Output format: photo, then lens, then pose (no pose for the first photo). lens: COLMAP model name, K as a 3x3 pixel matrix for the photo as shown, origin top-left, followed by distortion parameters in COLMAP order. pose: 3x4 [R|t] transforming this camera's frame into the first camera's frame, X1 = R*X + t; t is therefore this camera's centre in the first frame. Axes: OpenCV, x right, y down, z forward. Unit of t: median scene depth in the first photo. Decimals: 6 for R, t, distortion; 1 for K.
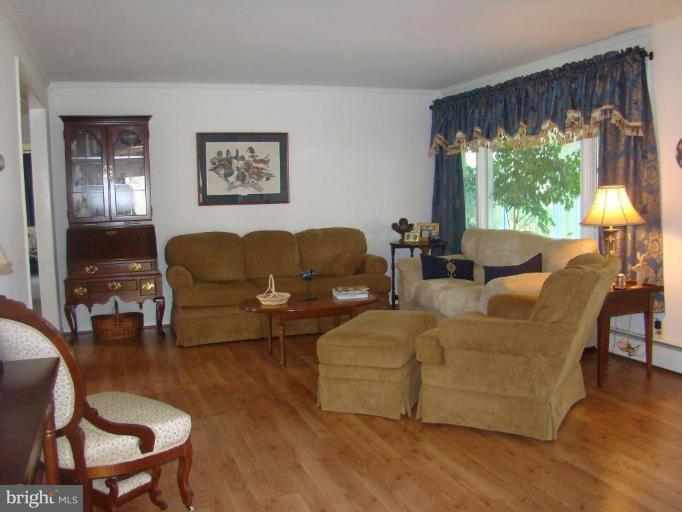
lens RADIAL K [[659.2, 0, 341.0], [0, 659.2, 256.0], [0, 0, 1]] dist [-0.144041, 0.021956]
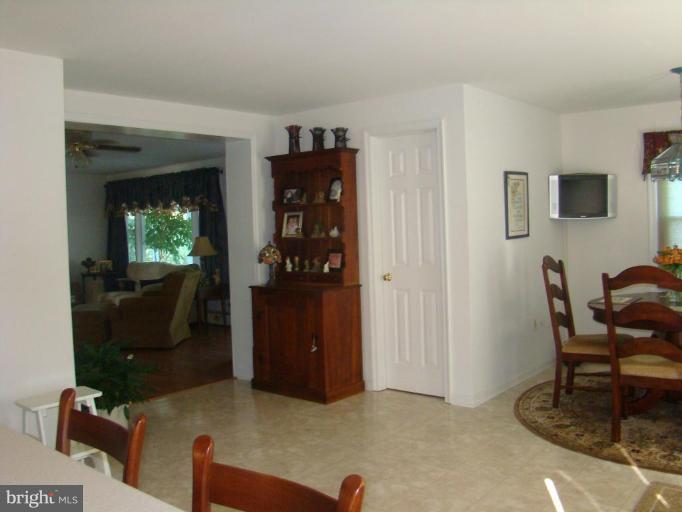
lens RADIAL K [[659.2, 0, 341.0], [0, 659.2, 256.0], [0, 0, 1]] dist [-0.144041, 0.021956]
pose [[0.875211, -0.021488, 0.483265, -0.169256], [0.054820, 0.996983, -0.054951, 0.077343], [-0.480626, 0.074586, 0.873748, -0.874707]]
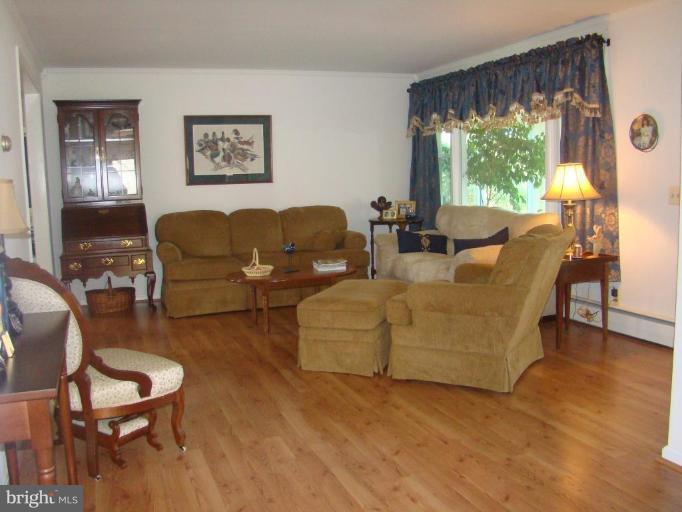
lens RADIAL K [[659.2, 0, 341.0], [0, 659.2, 256.0], [0, 0, 1]] dist [-0.144041, 0.021956]
pose [[0.999793, -0.006718, 0.019202, 0.012256], [0.006208, 0.999630, 0.026484, 0.012930], [-0.019373, -0.026359, 0.999465, -0.070346]]
